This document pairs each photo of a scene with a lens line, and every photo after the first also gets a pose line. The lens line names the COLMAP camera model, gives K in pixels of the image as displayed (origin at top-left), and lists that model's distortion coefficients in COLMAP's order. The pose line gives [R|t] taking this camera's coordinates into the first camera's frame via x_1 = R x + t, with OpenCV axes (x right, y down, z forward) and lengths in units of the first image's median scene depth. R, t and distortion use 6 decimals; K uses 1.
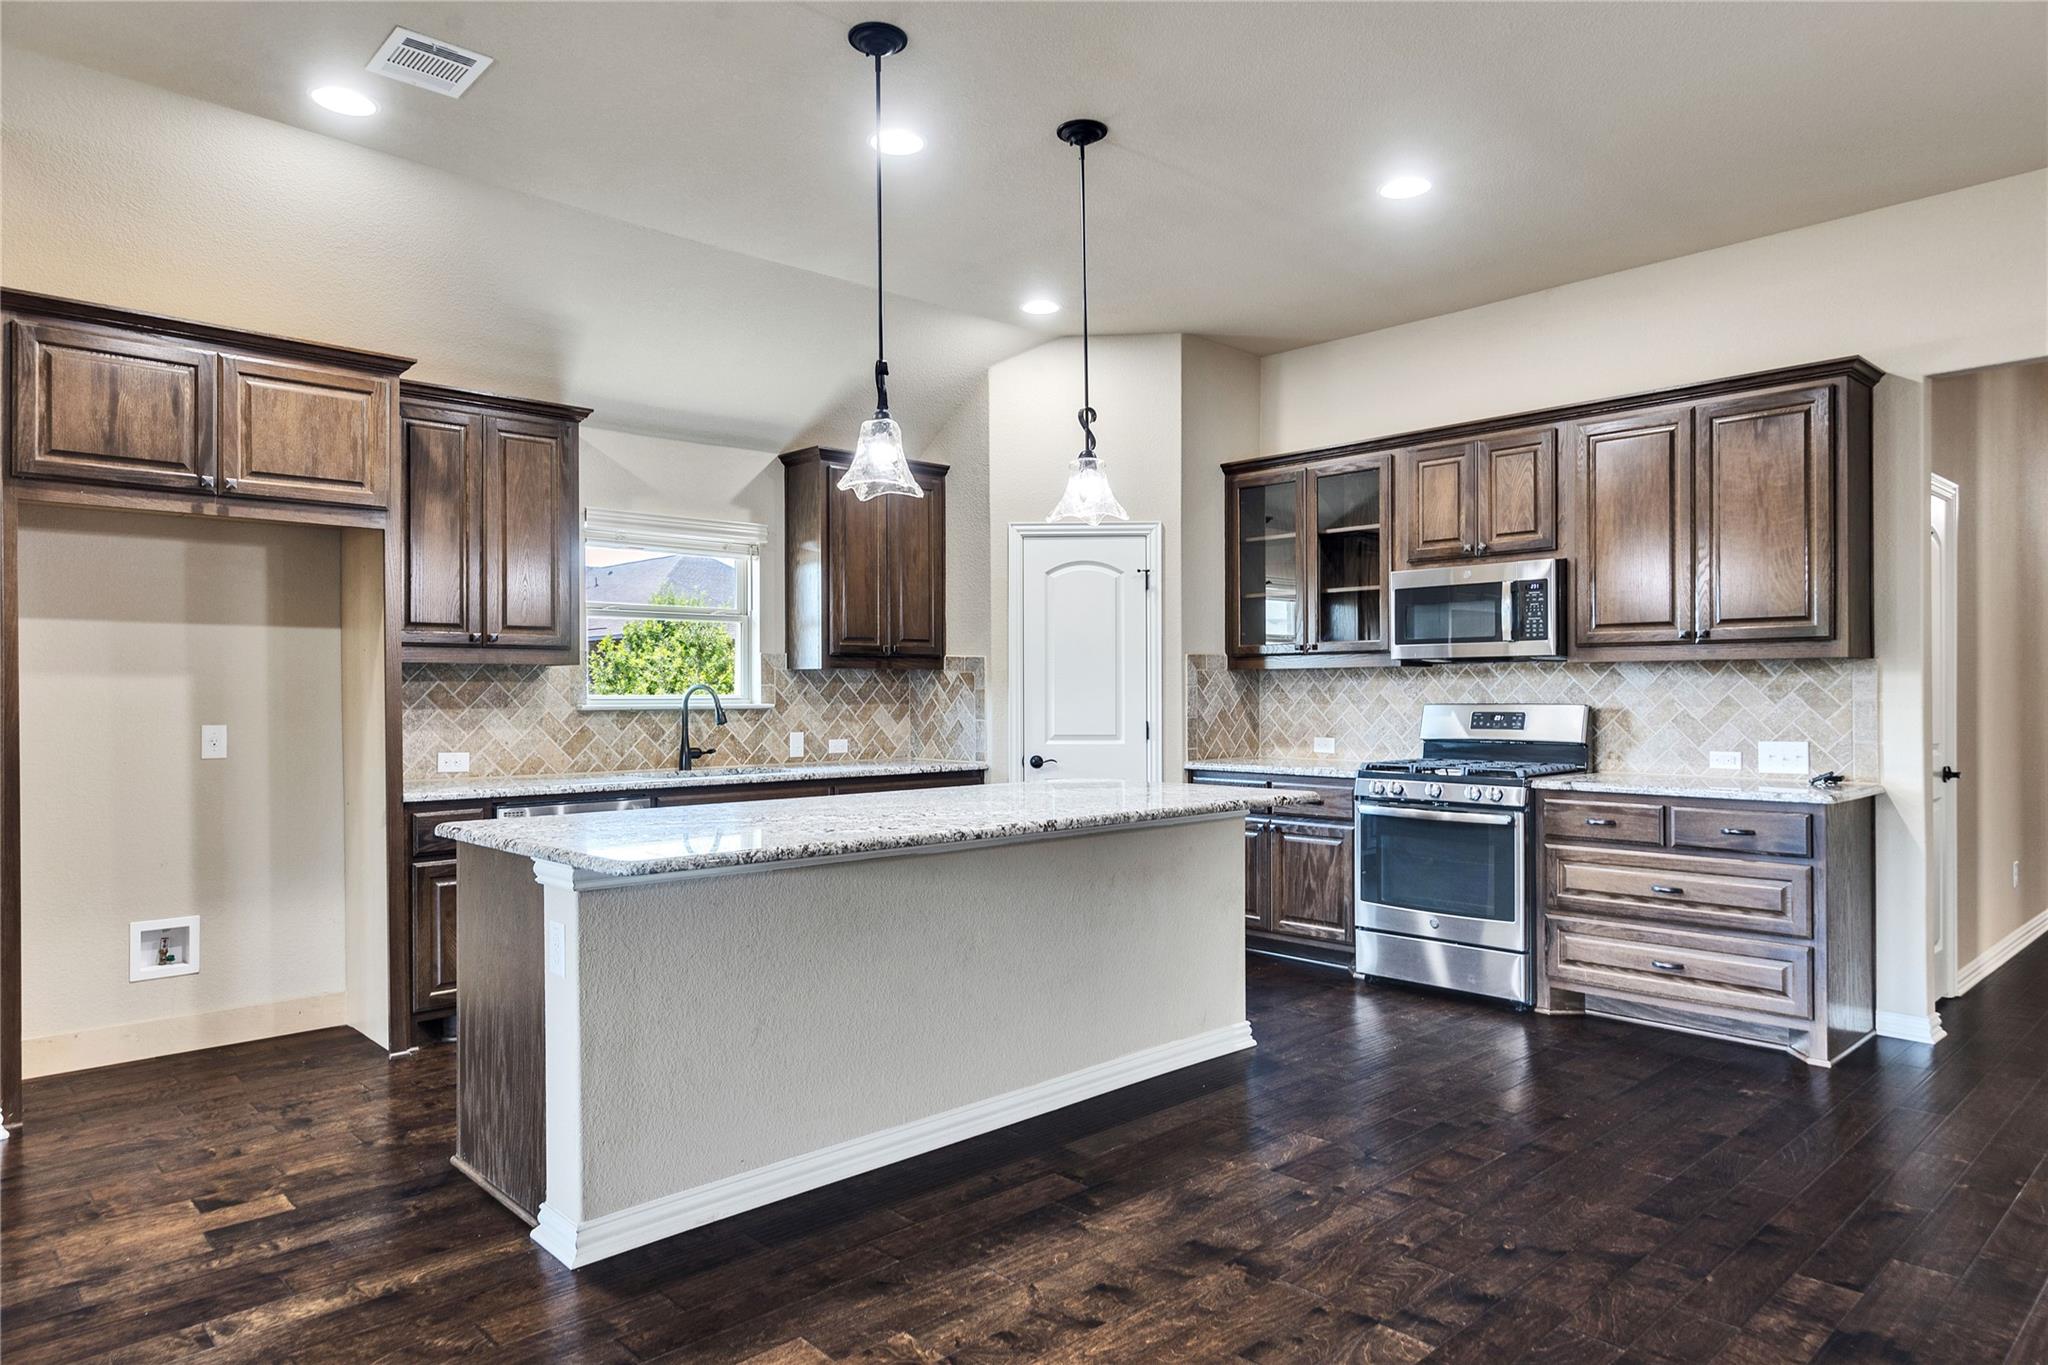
lens RADIAL K [[1247.5, 0, 1020.7], [0, 1247.5, 688.2], [0, 0, 1]] dist [0.009493, 0.000440]
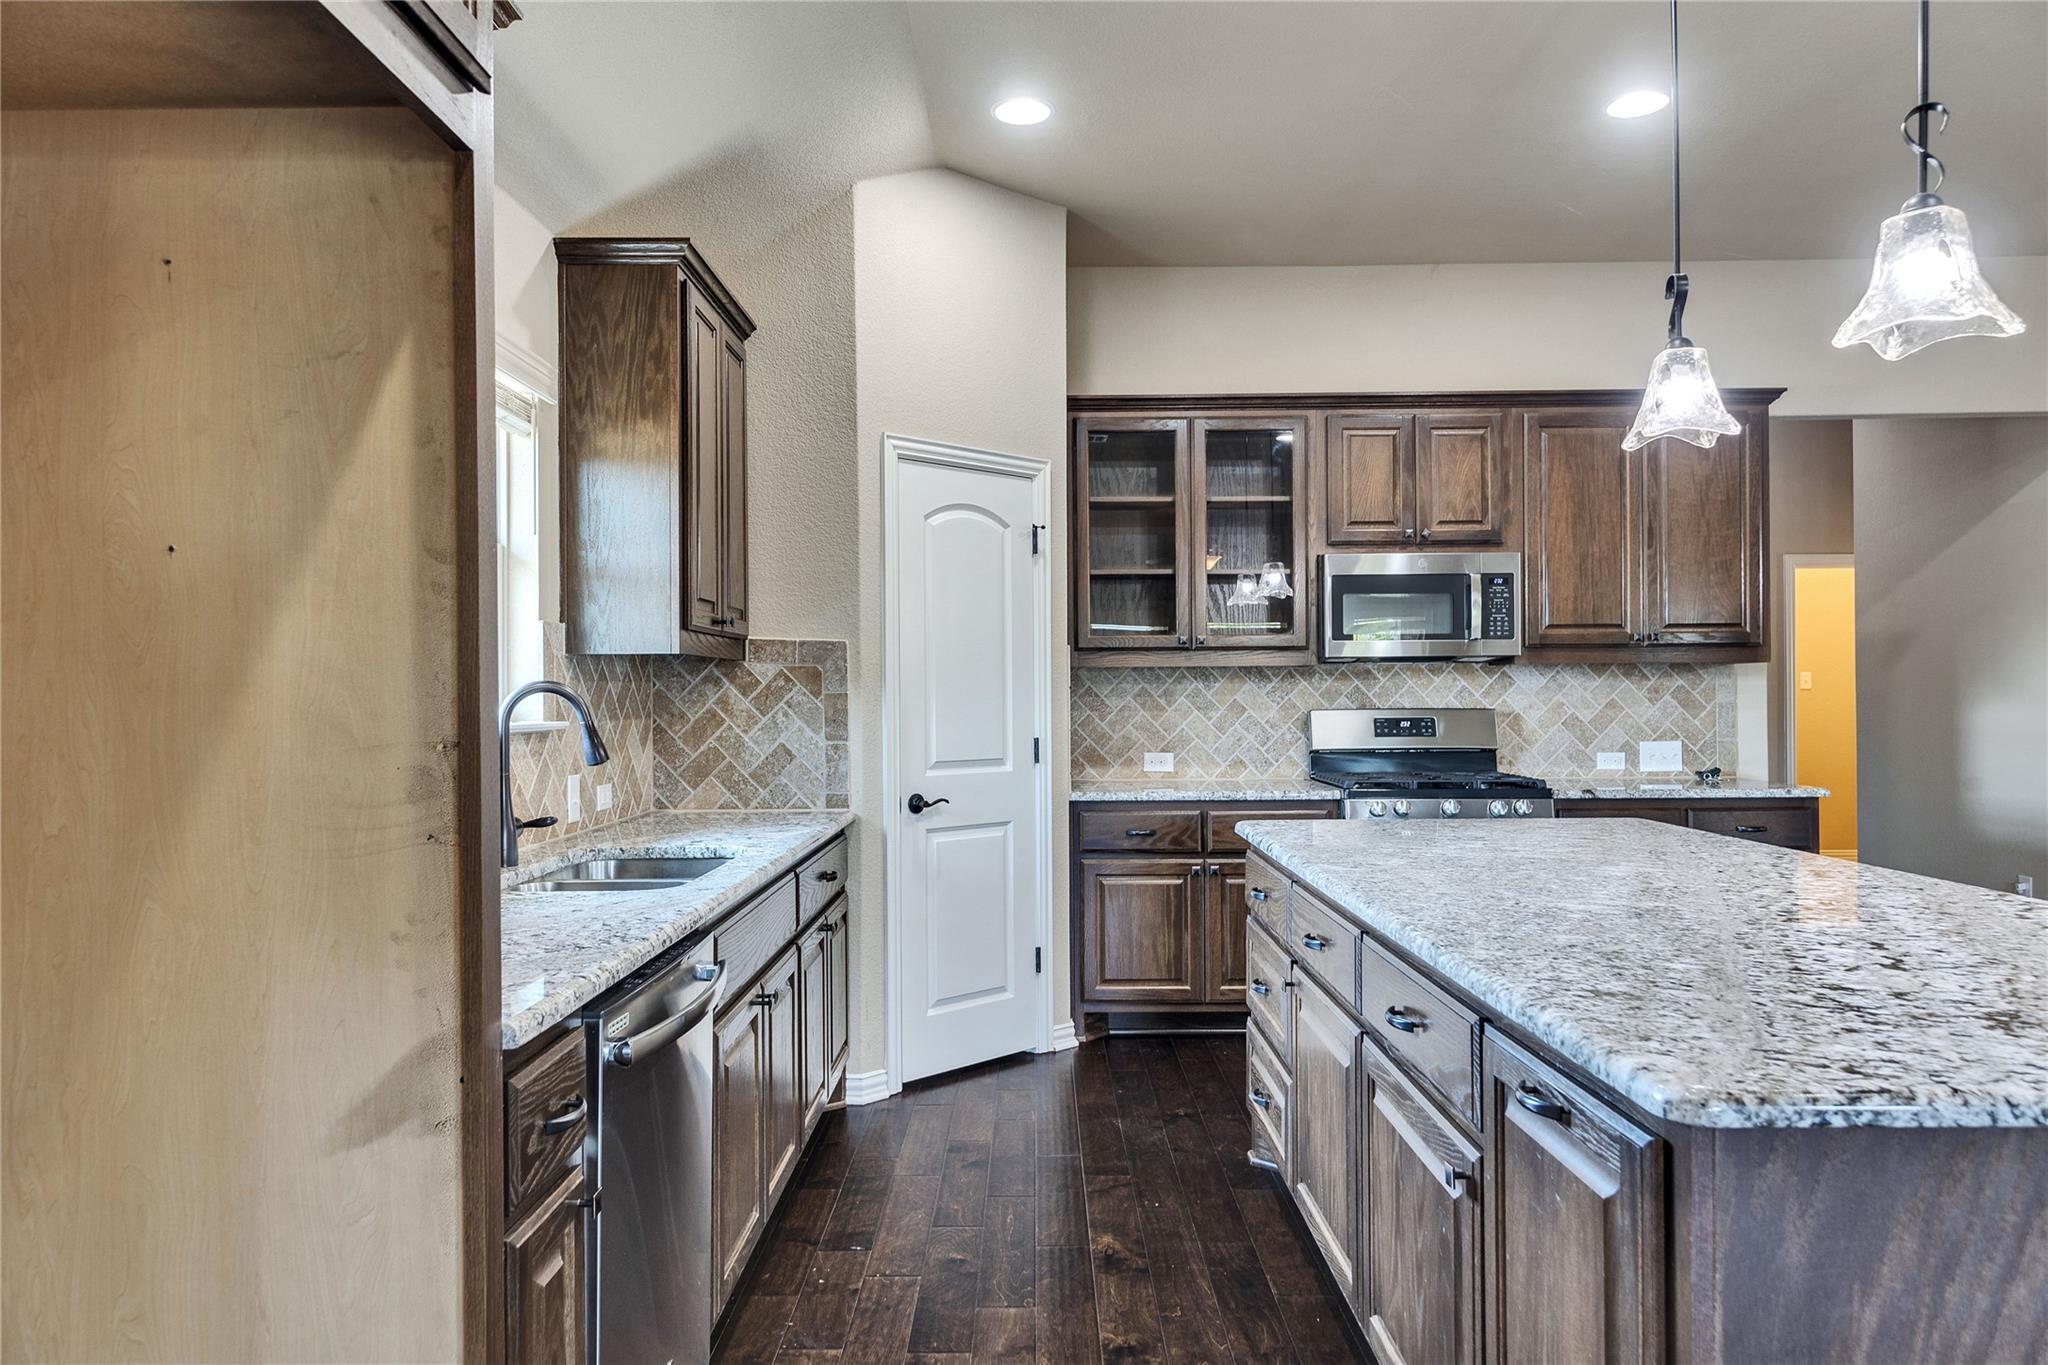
lens RADIAL K [[1330.3, 0, 1024.0], [0, 1330.3, 682.5], [0, 0, 1]] dist [0.016477, -0.000019]
pose [[0.690213, 0.005831, 0.723583, -0.536443], [0.001680, 0.999952, -0.009660, 0.002571], [-0.723605, 0.007883, 0.690170, 0.562275]]
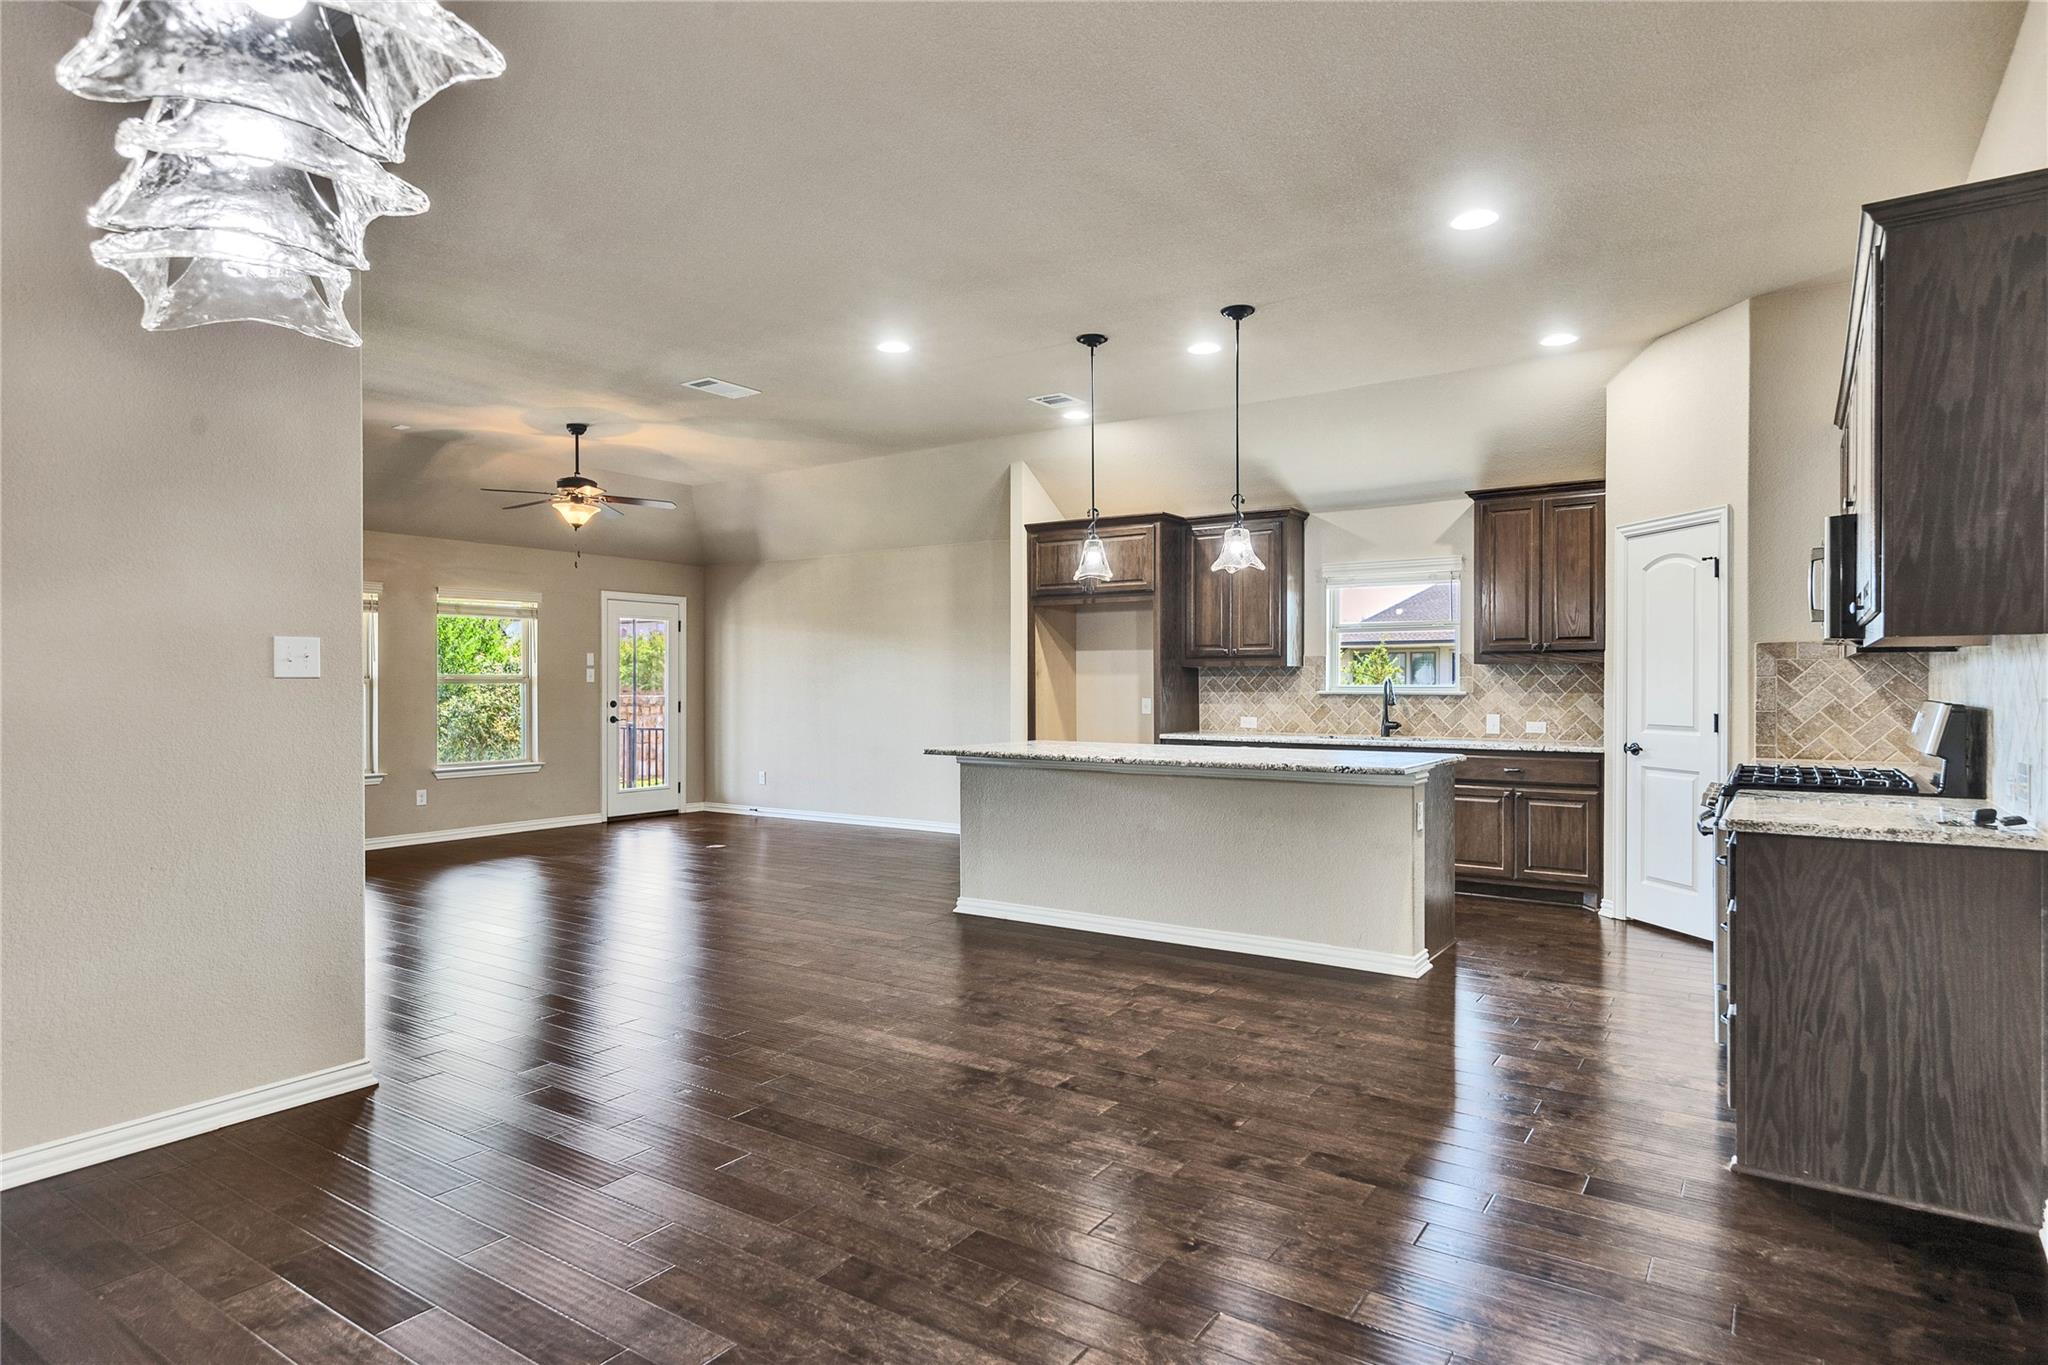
lens RADIAL K [[1125.6, 0, 1020.5], [0, 1125.6, 690.7], [0, 0, 1]] dist [0.004338, 0.000645]
pose [[0.216621, 0.009691, -0.976208, 0.983989], [0.003389, 0.999937, 0.010679, -0.002947], [0.976250, -0.005622, 0.216575, 0.335387]]
